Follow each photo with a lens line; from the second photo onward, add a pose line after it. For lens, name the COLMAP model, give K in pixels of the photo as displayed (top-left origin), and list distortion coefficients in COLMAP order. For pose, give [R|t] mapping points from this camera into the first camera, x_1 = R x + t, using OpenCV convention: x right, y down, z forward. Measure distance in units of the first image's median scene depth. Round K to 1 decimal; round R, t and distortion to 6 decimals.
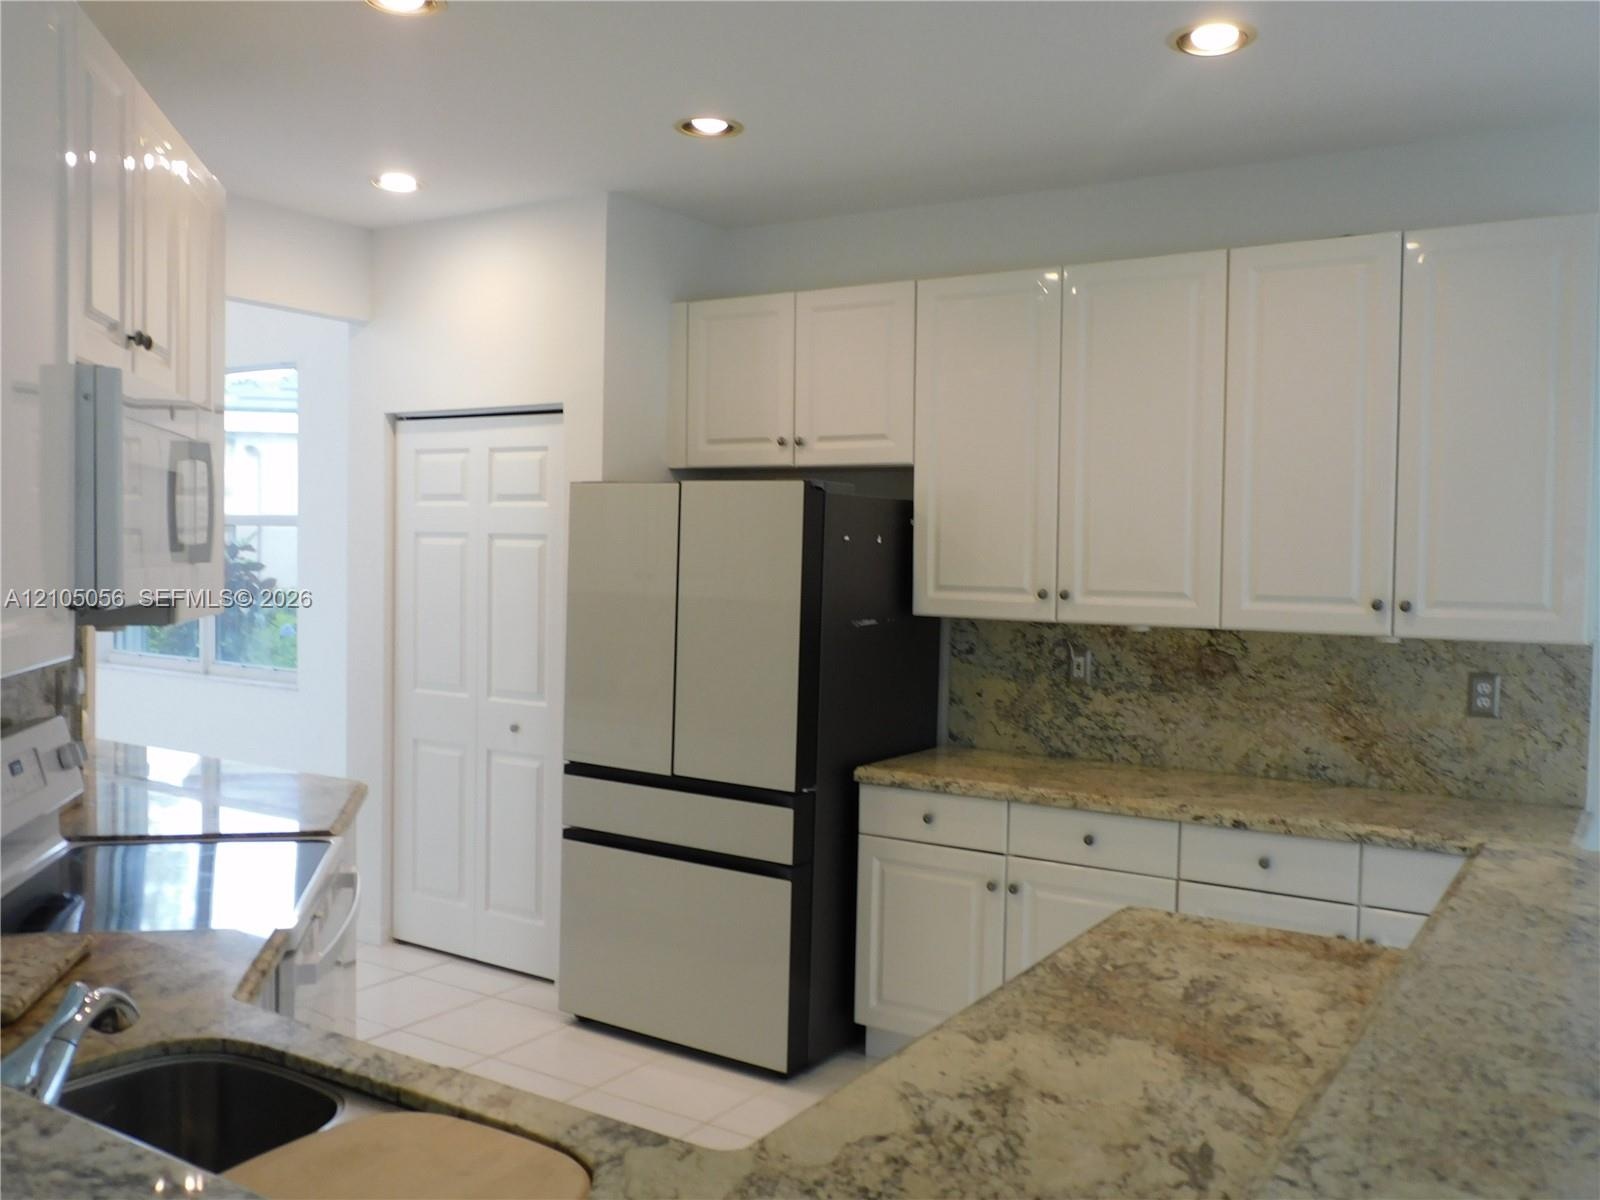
lens RADIAL K [[1364.7, 0, 799.5], [0, 1364.7, 604.0], [0, 0, 1]] dist [-0.022879, 0.004697]
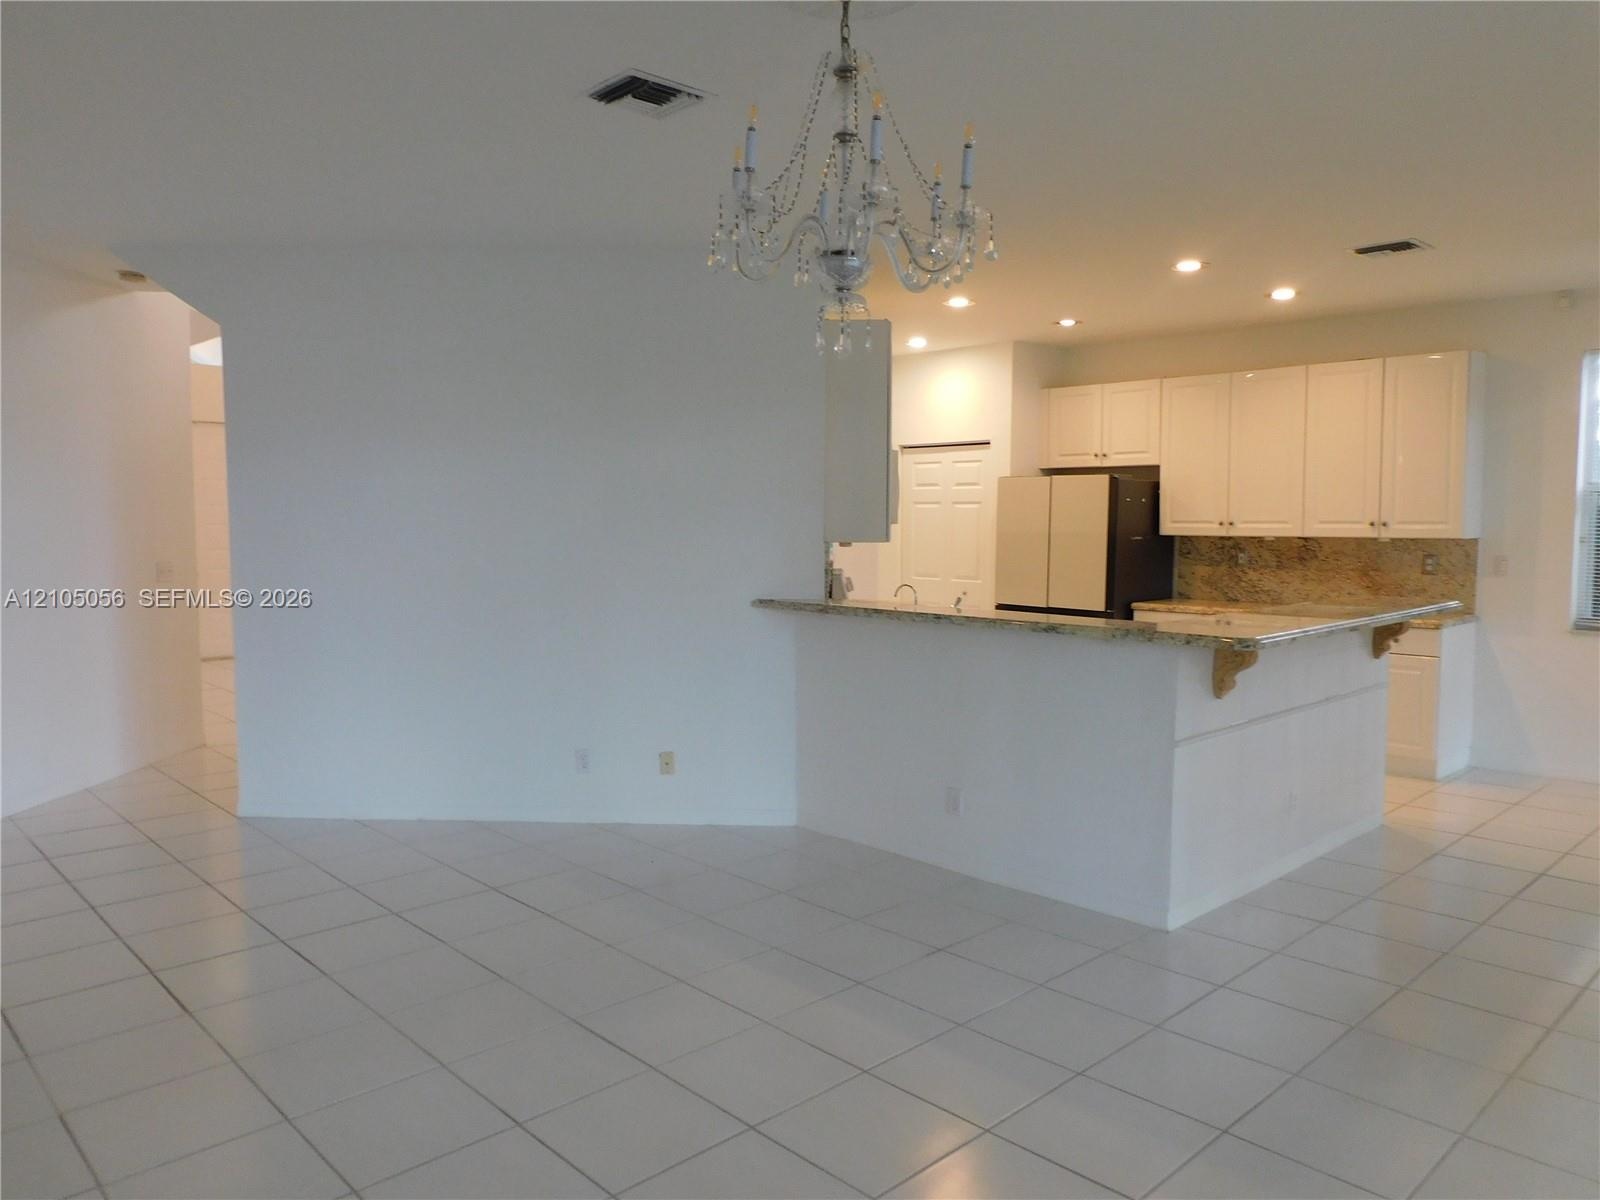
lens RADIAL K [[1117.7, 0, 807.0], [0, 1117.7, 607.3], [0, 0, 1]] dist [-0.024269, 0.015516]
pose [[0.971682, -0.000391, -0.236293, -0.045384], [0.009694, 0.999223, 0.038210, 0.053508], [0.236095, -0.039418, 0.970930, -0.909706]]
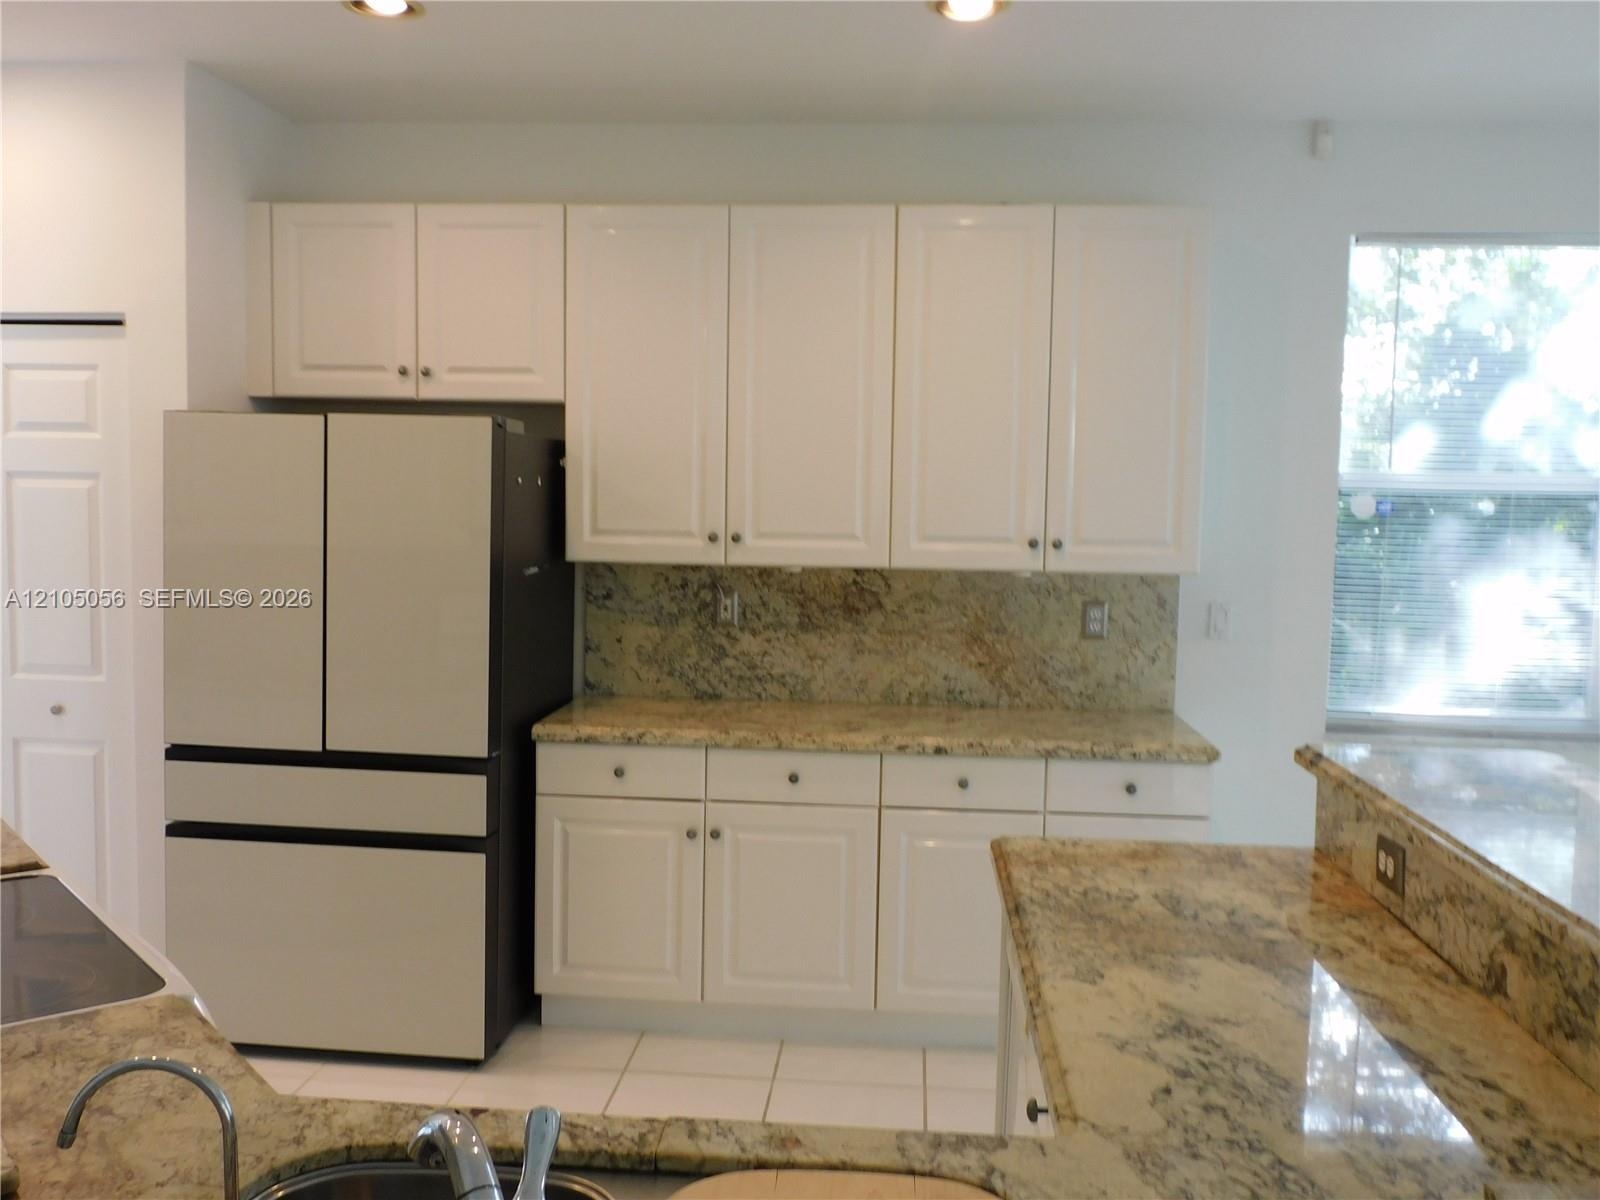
lens RADIAL K [[1364.7, 0, 791.2], [0, 1364.7, 599.7], [0, 0, 1]] dist [-0.022879, 0.004697]
pose [[0.882276, -0.036446, 0.469320, -0.244627], [0.015376, 0.998697, 0.048651, -0.009564], [-0.470482, -0.035708, 0.881687, 0.095671]]
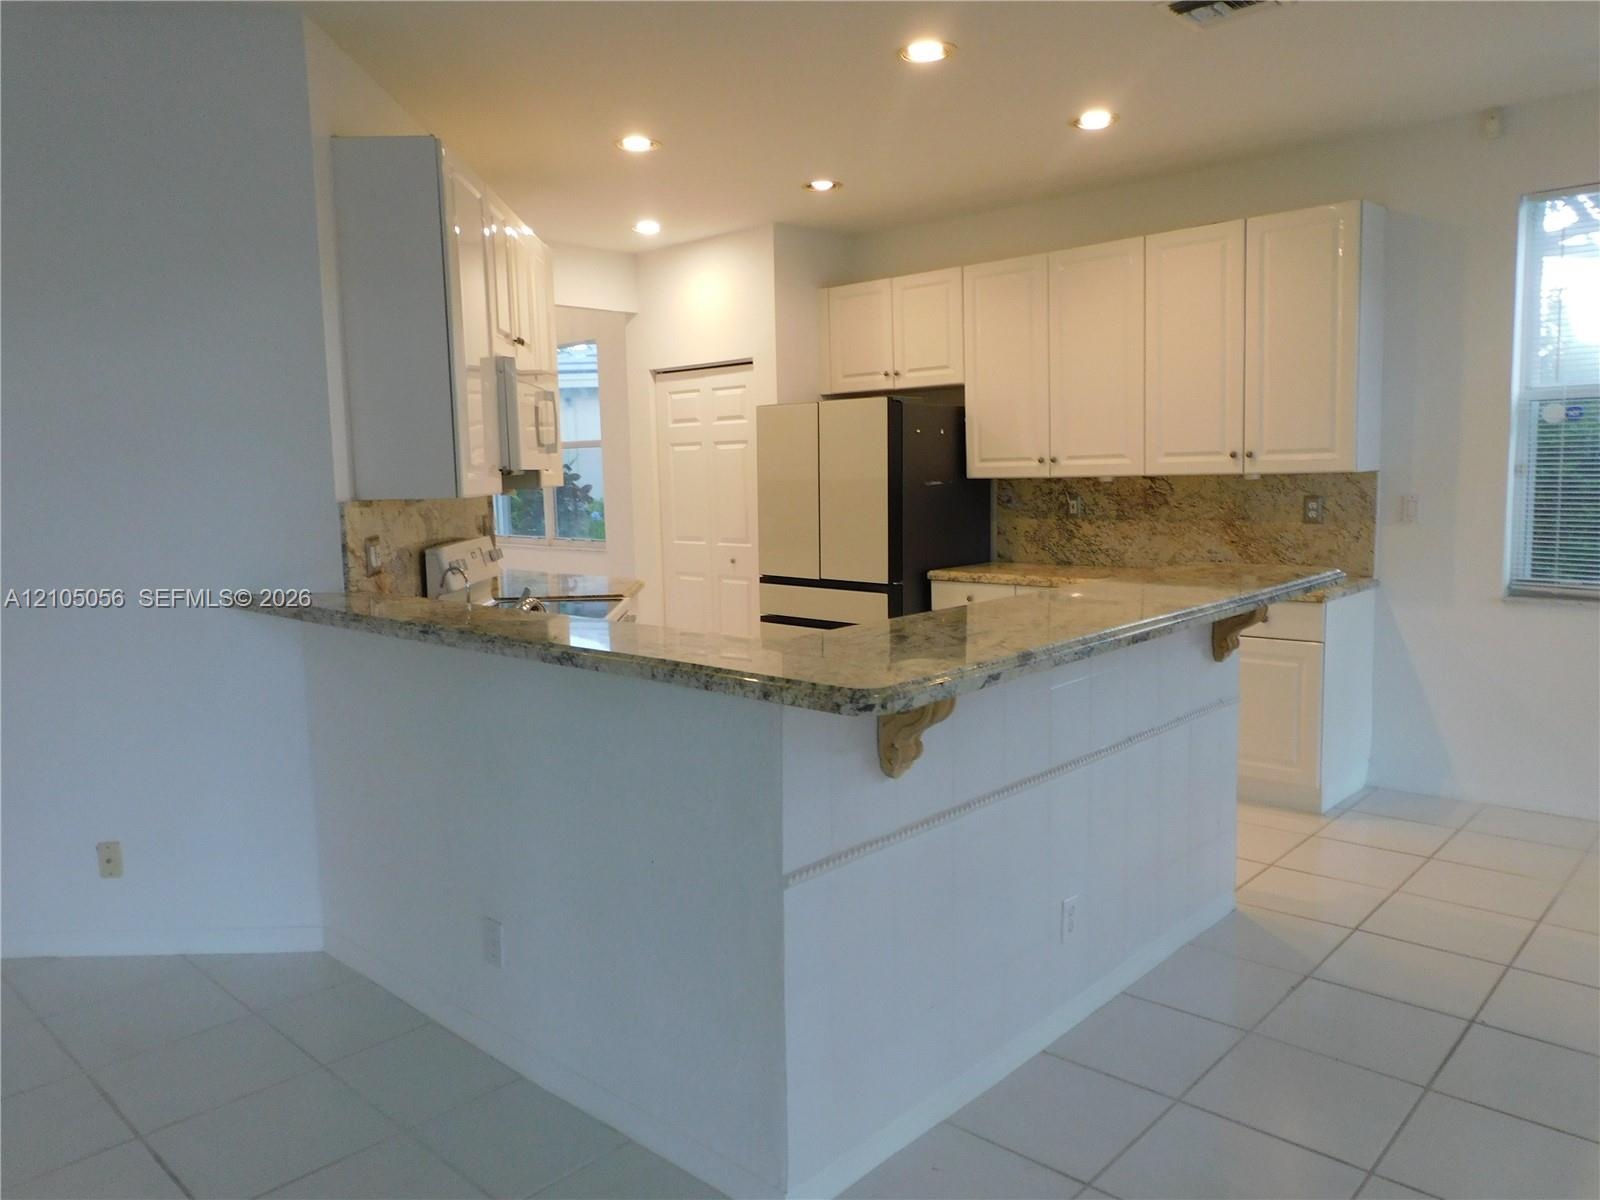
lens RADIAL K [[1117.7, 0, 801.8], [0, 1117.7, 605.4], [0, 0, 1]] dist [-0.024269, 0.015516]
pose [[0.982958, -0.020274, -0.182708, 0.140356], [0.035120, 0.996304, 0.078390, 0.051394], [0.180443, -0.083471, 0.980037, -0.365829]]
